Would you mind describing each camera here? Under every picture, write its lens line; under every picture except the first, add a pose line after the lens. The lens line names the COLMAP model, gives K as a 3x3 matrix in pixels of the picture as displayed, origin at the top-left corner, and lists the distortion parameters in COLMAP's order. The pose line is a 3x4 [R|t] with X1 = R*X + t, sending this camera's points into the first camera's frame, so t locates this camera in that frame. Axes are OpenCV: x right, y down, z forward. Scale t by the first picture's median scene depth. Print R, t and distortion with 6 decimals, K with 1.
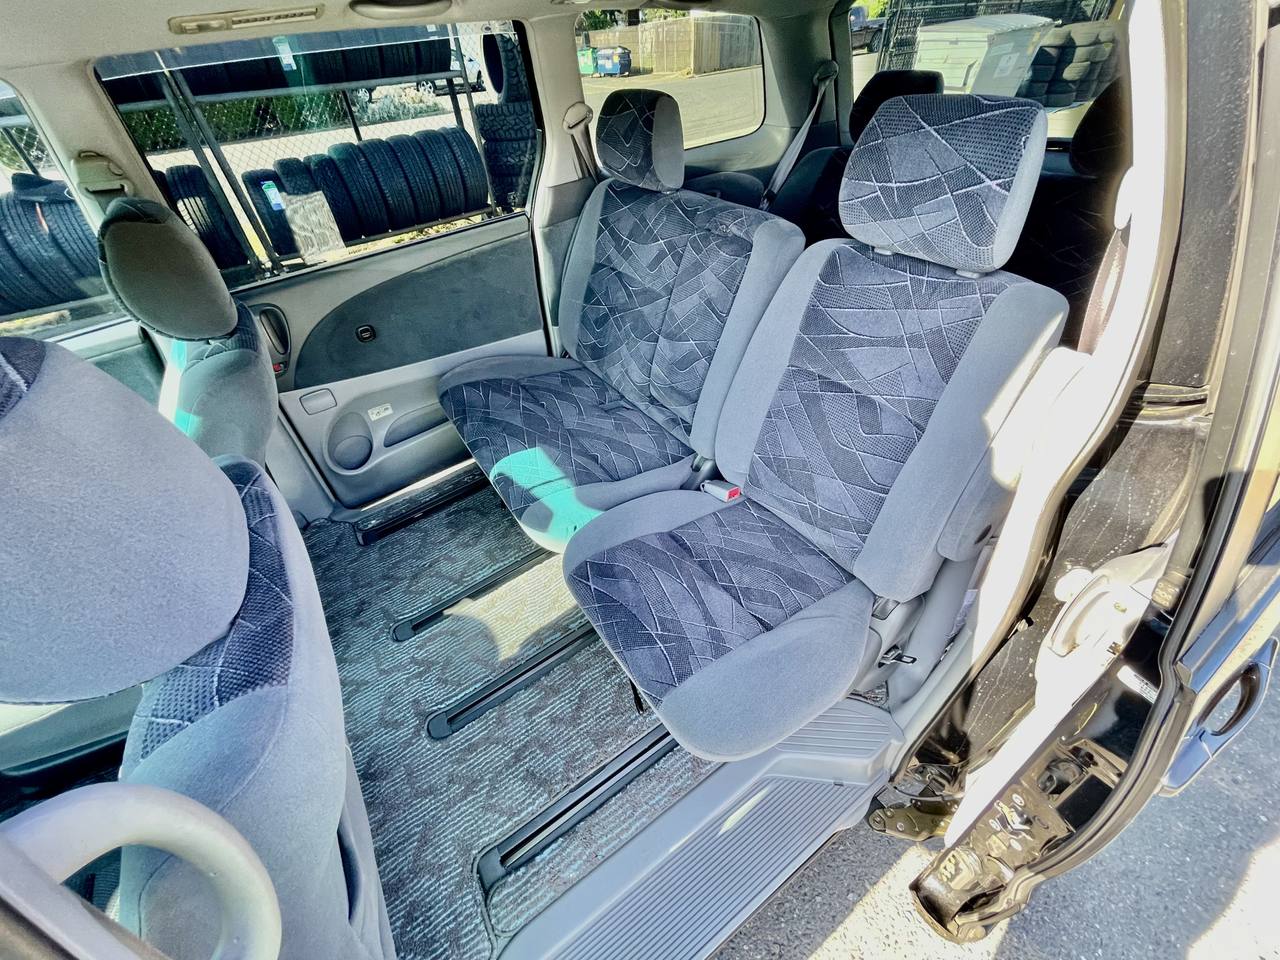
lens RADIAL K [[517.7, 0, 631.3], [0, 517.7, 477.9], [0, 0, 1]] dist [-0.002410, 0.000380]
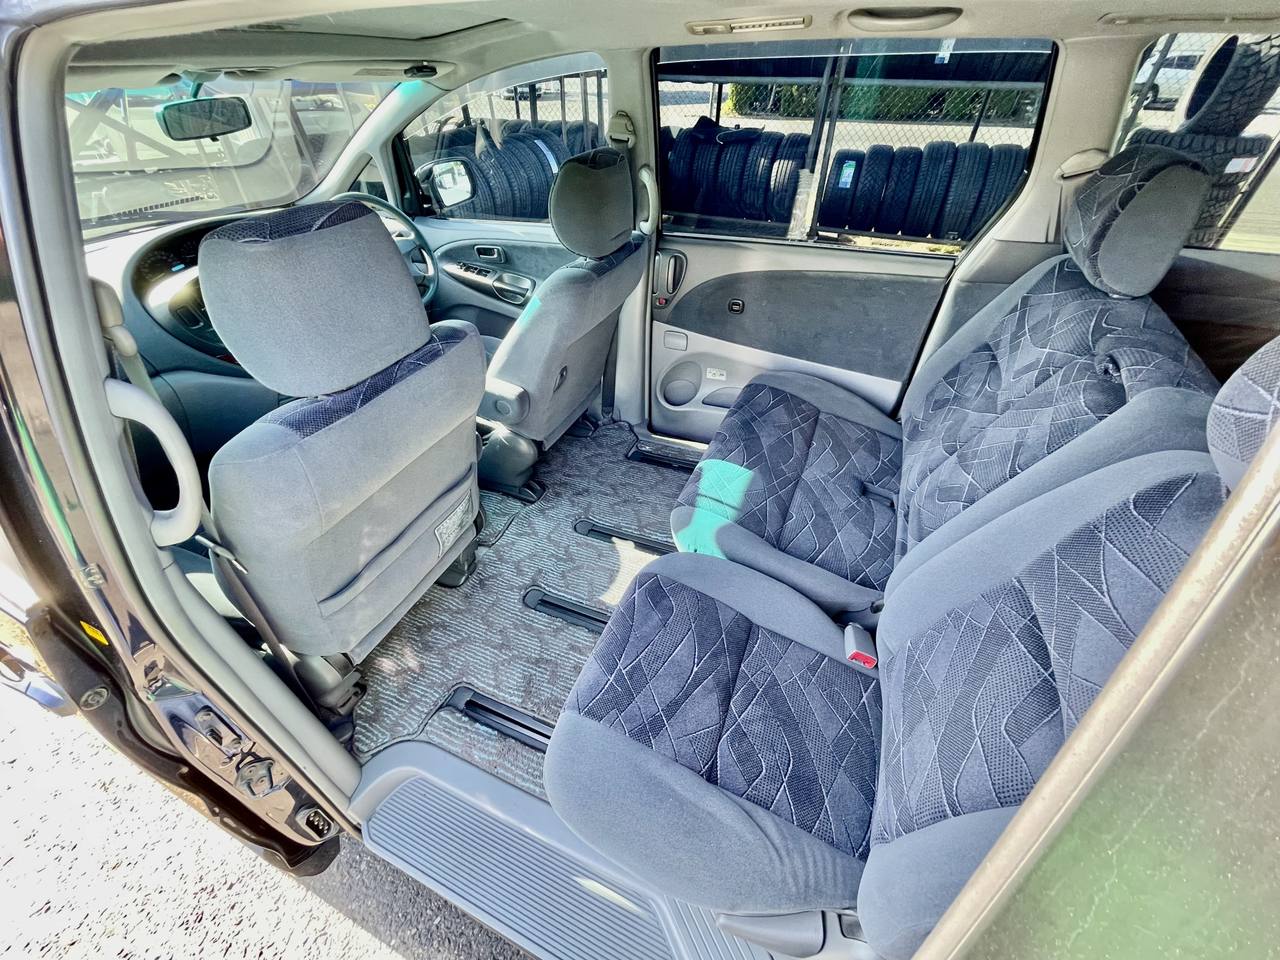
lens RADIAL K [[517.7, 0, 630.3], [0, 517.7, 477.4], [0, 0, 1]] dist [-0.002410, 0.000380]
pose [[0.540505, 0.584259, -0.605388, 0.316285], [-0.576544, 0.781257, 0.239238, -0.164653], [0.612741, 0.219724, 0.759125, 0.133271]]
